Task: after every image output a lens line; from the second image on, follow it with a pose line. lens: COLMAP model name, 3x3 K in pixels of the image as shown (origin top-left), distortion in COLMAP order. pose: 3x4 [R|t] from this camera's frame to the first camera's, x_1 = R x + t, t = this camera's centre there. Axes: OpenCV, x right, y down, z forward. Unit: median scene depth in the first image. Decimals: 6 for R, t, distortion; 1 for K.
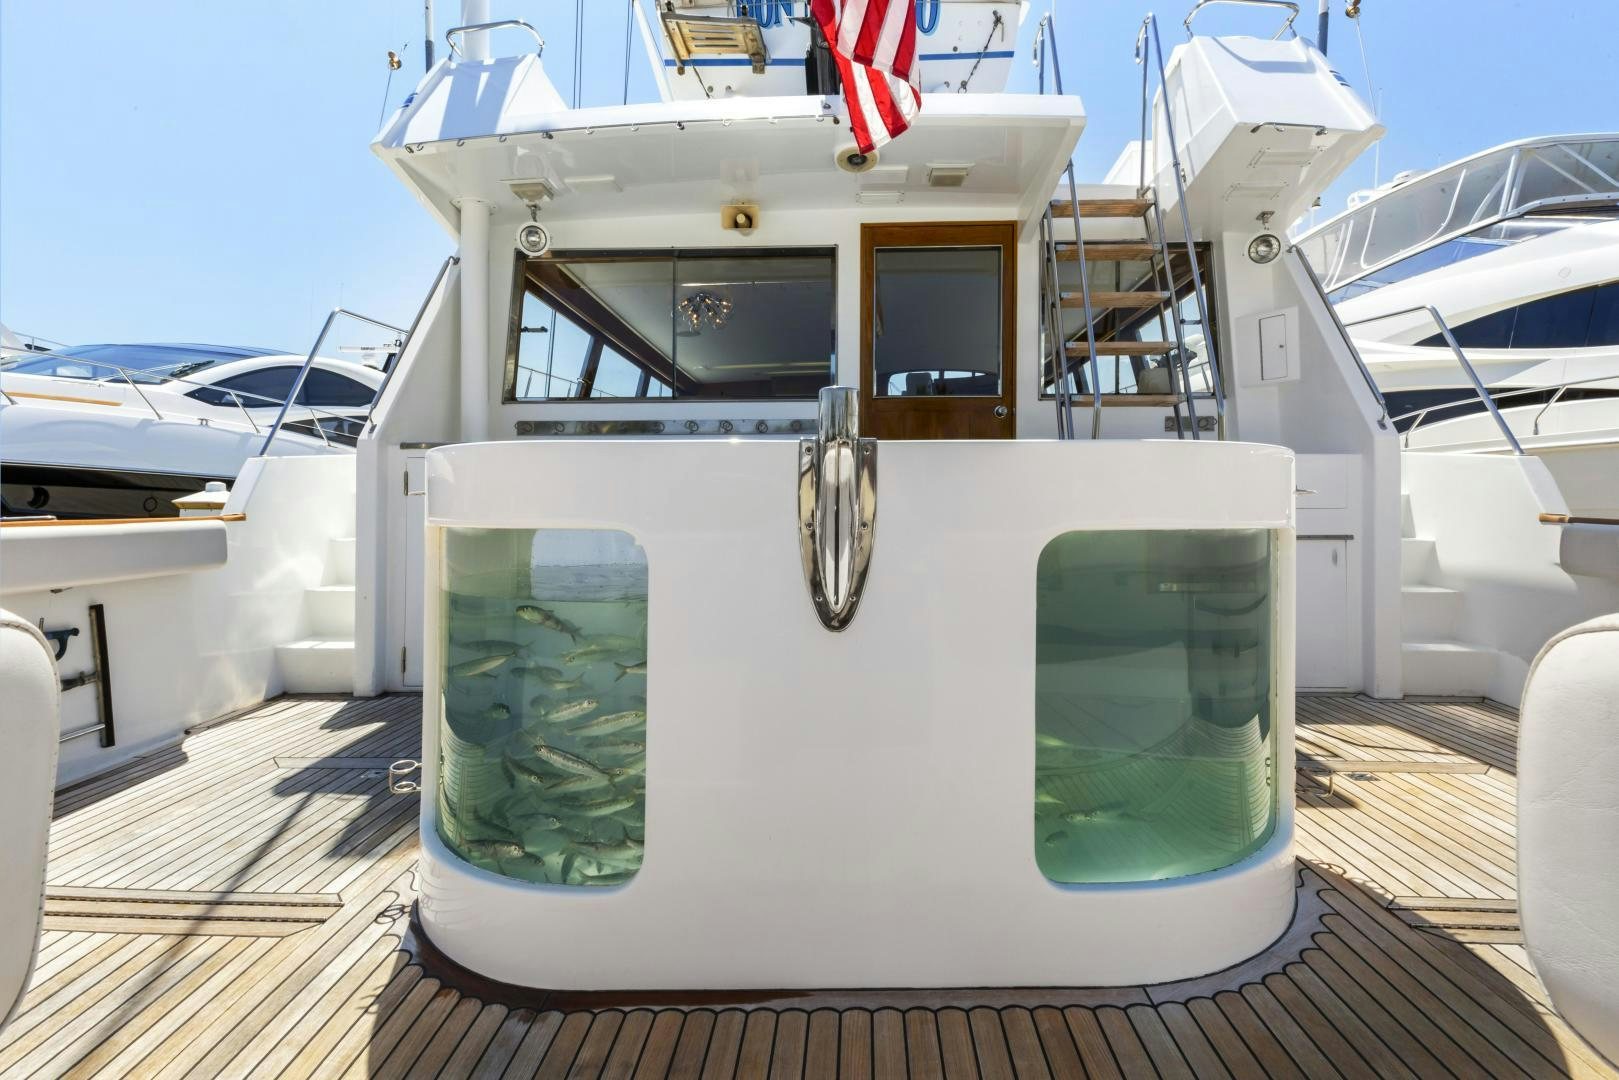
lens RADIAL K [[788.2, 0, 814.3], [0, 788.2, 508.7], [0, 0, 1]] dist [-0.005184, -0.000060]
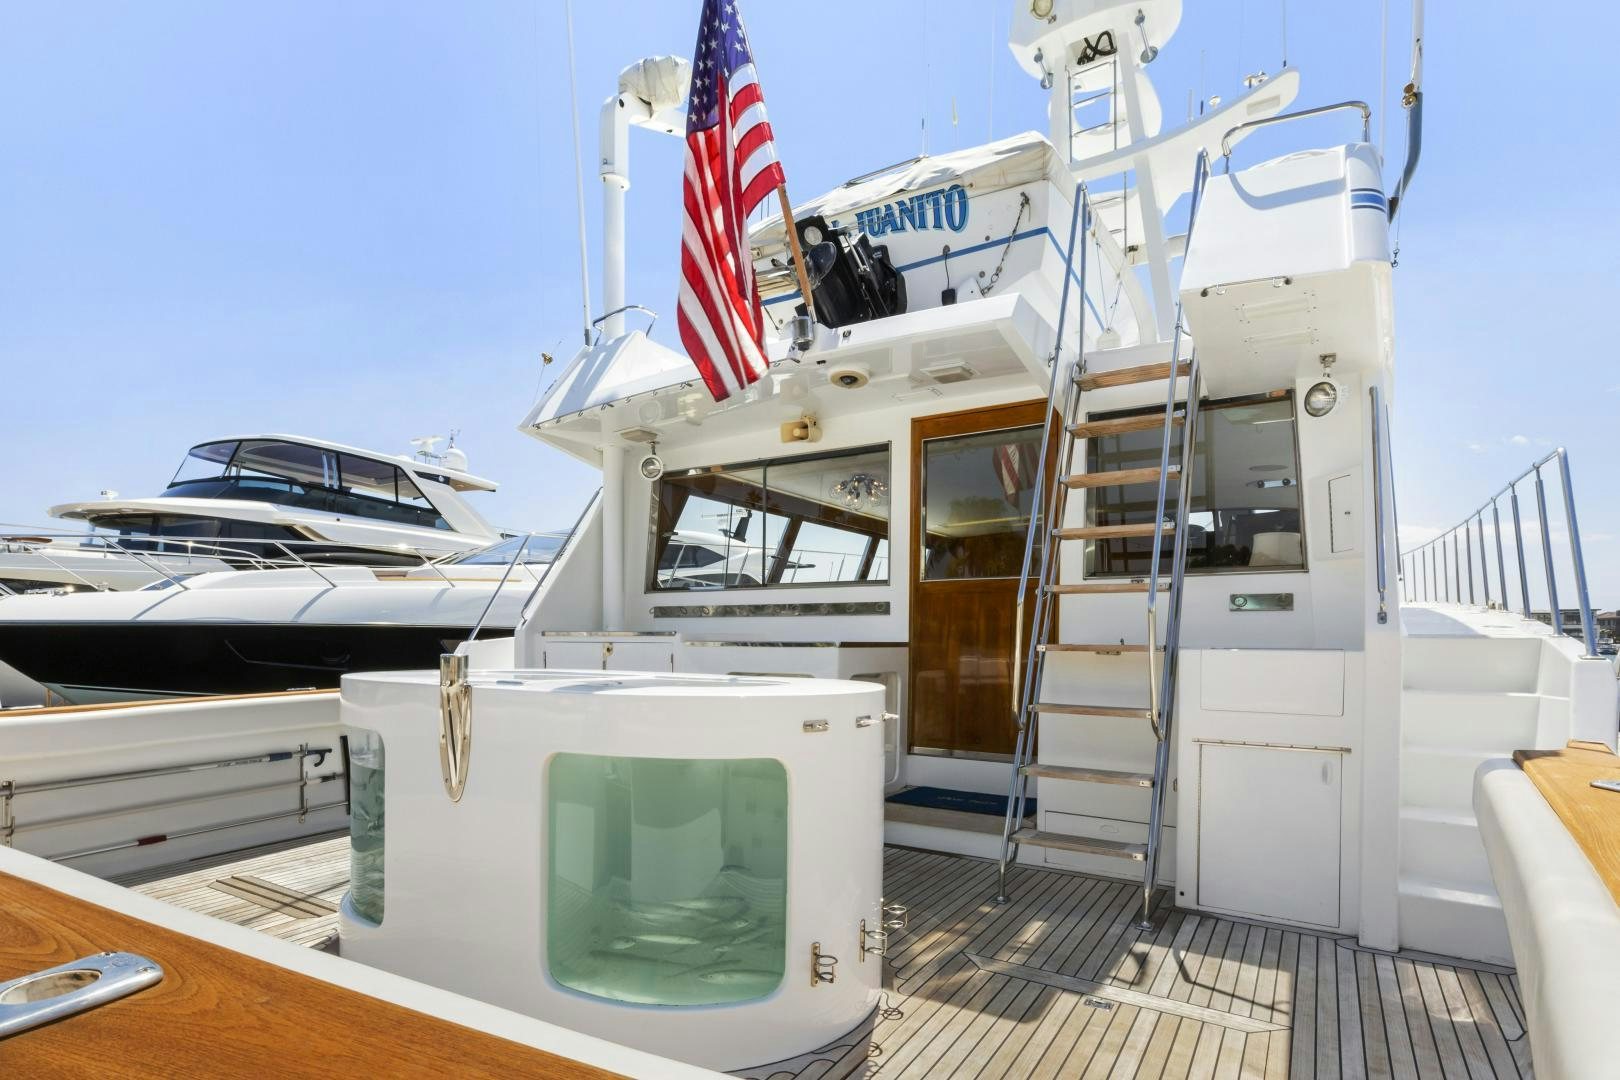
lens RADIAL K [[806.9, 0, 812.0], [0, 806.9, 656.6], [0, 0, 1]] dist [-0.001523, -0.000453]
pose [[0.869684, 0.024434, -0.493004, 0.512577], [-0.013467, 0.999577, 0.025783, -0.066886], [0.493426, -0.015784, 0.869645, -0.029652]]
